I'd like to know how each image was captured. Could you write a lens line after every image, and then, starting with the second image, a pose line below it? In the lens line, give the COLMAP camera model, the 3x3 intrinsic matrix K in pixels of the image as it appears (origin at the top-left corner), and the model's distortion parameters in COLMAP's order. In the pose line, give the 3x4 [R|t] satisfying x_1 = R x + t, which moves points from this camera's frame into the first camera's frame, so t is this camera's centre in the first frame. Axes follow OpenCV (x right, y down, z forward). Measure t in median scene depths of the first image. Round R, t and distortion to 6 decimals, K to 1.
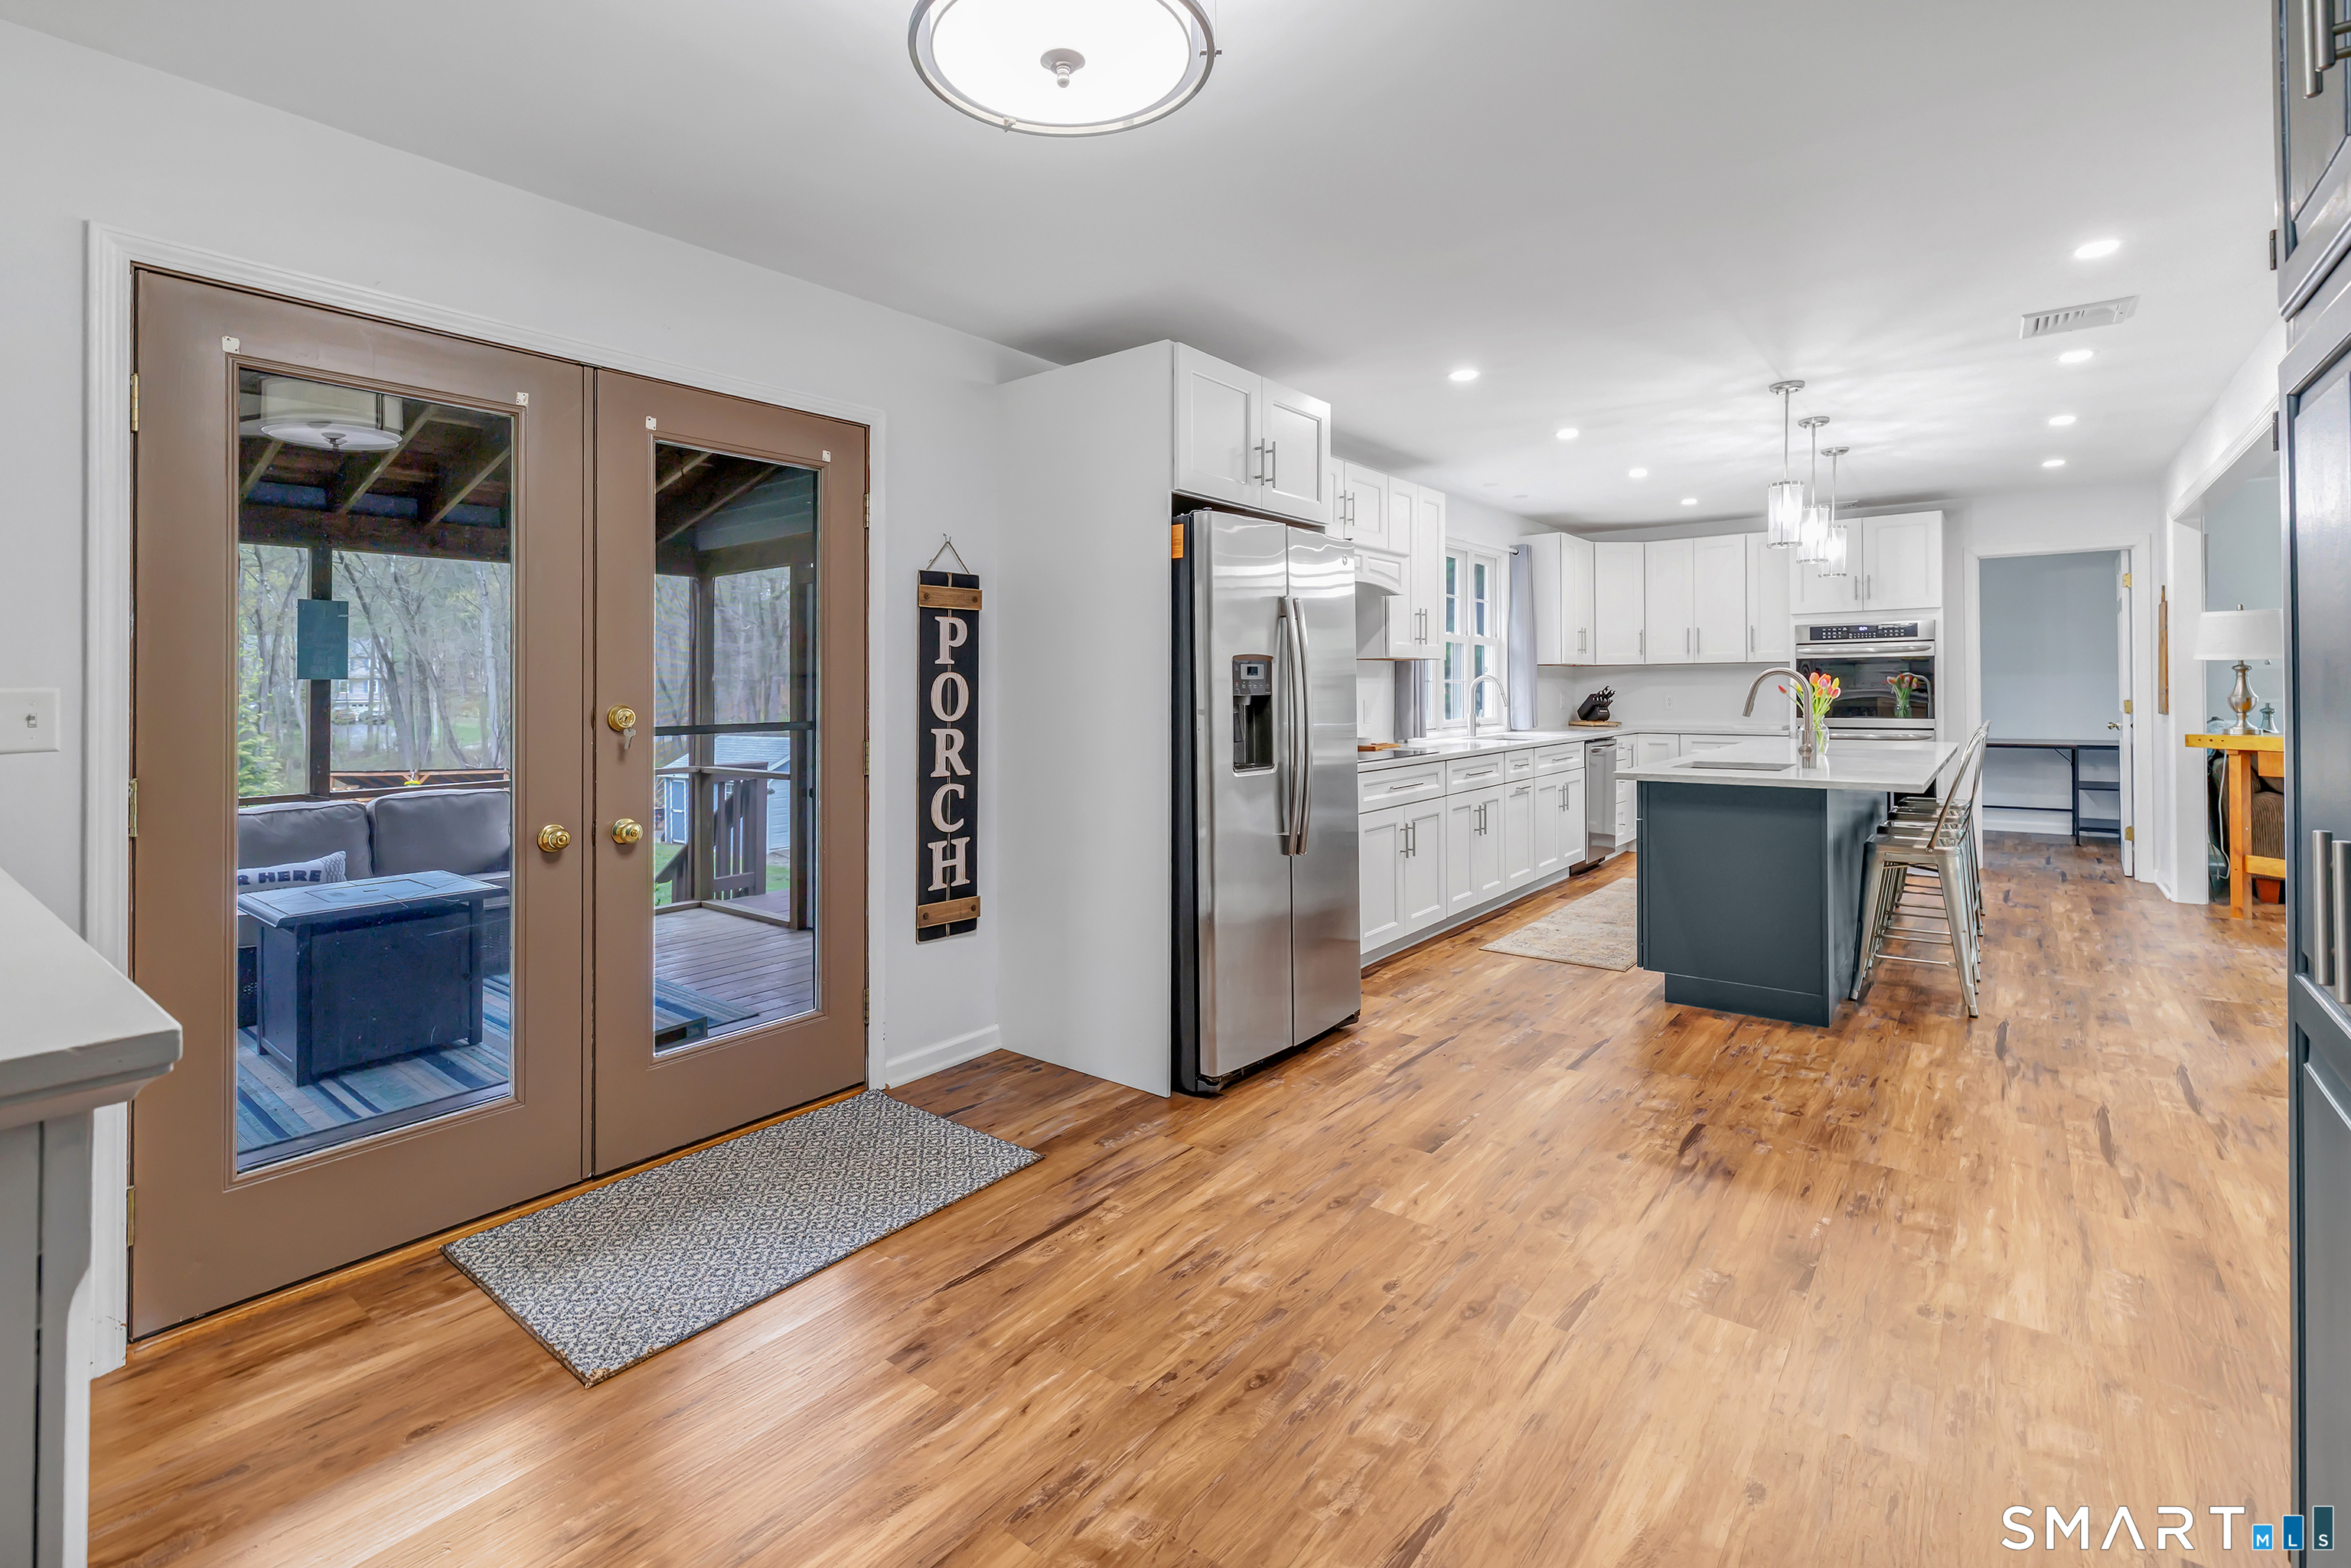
lens RADIAL K [[1054.5, 0, 1175.4], [0, 1054.5, 681.6], [0, 0, 1]] dist [0.002512, -0.000596]
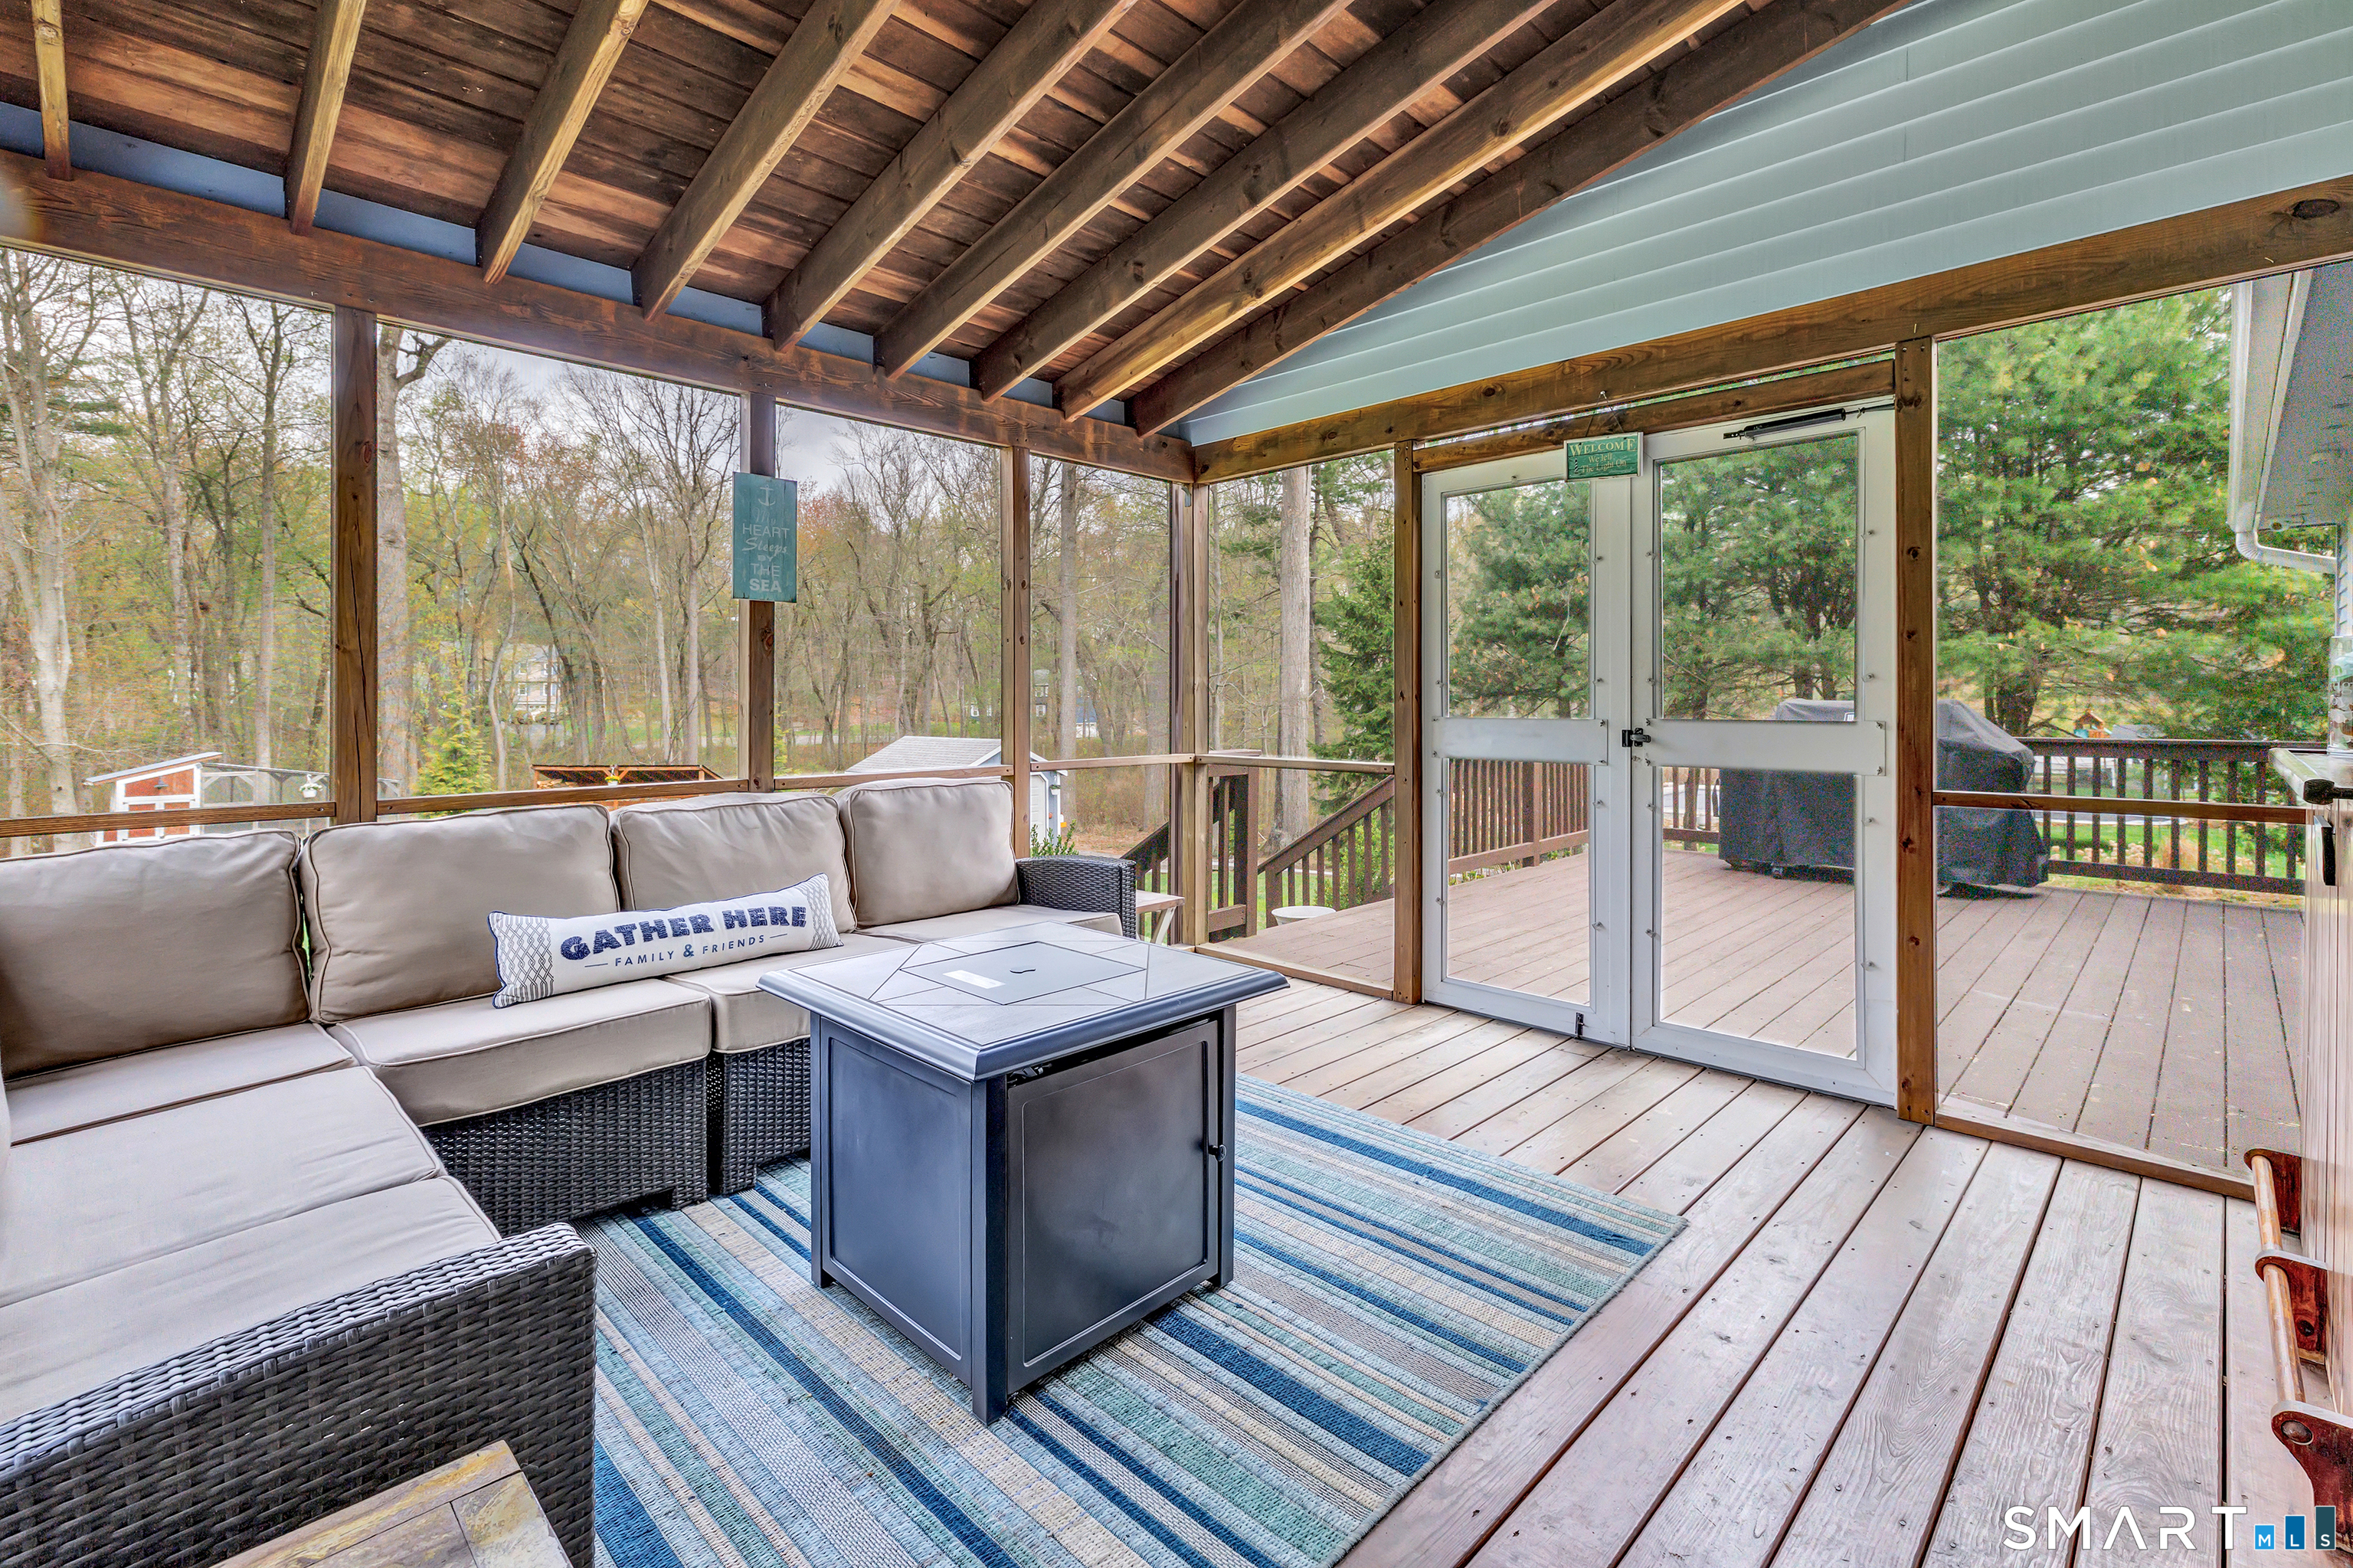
lens RADIAL K [[1055.5, 0, 1195.8], [0, 1055.5, 697.3], [0, 0, 1]] dist [0.002512, -0.000596]
pose [[0.994771, 0.011548, -0.101471, -0.449152], [-0.010970, 0.999920, 0.006250, 0.046364], [0.101535, -0.005105, 0.994819, 0.362095]]
